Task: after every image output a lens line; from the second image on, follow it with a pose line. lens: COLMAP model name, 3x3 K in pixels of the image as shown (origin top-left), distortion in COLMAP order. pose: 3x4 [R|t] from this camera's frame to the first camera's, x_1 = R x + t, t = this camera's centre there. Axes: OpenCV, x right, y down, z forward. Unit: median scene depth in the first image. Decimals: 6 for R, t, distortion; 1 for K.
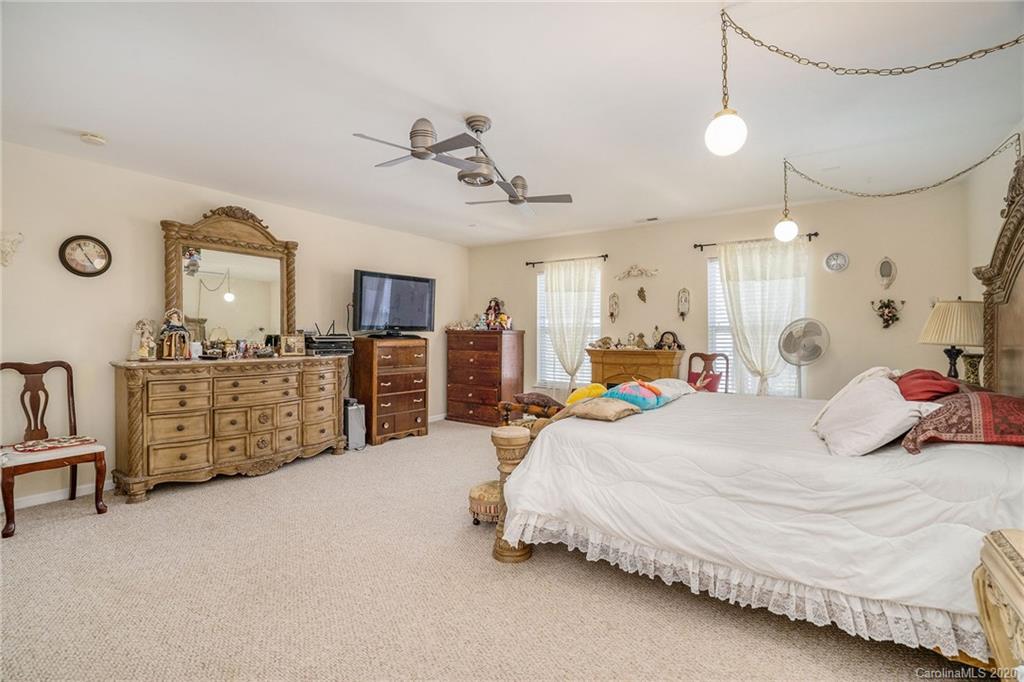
lens RADIAL K [[475.4, 0, 505.5], [0, 475.4, 339.6], [0, 0, 1]] dist [-0.071711, 0.030311]
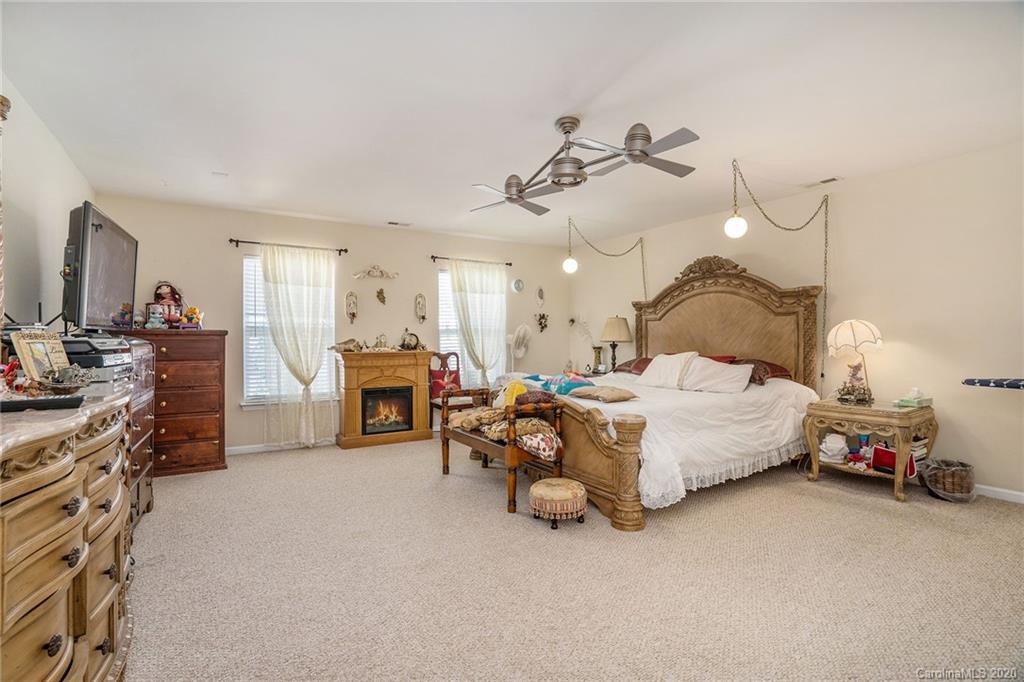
lens RADIAL K [[475.4, 0, 505.5], [0, 475.4, 339.6], [0, 0, 1]] dist [-0.071711, 0.030311]
pose [[0.379770, -0.004595, 0.925069, -0.577792], [0.012172, 0.999926, -0.000031, -0.000582], [-0.925001, 0.011272, 0.379798, 0.414644]]
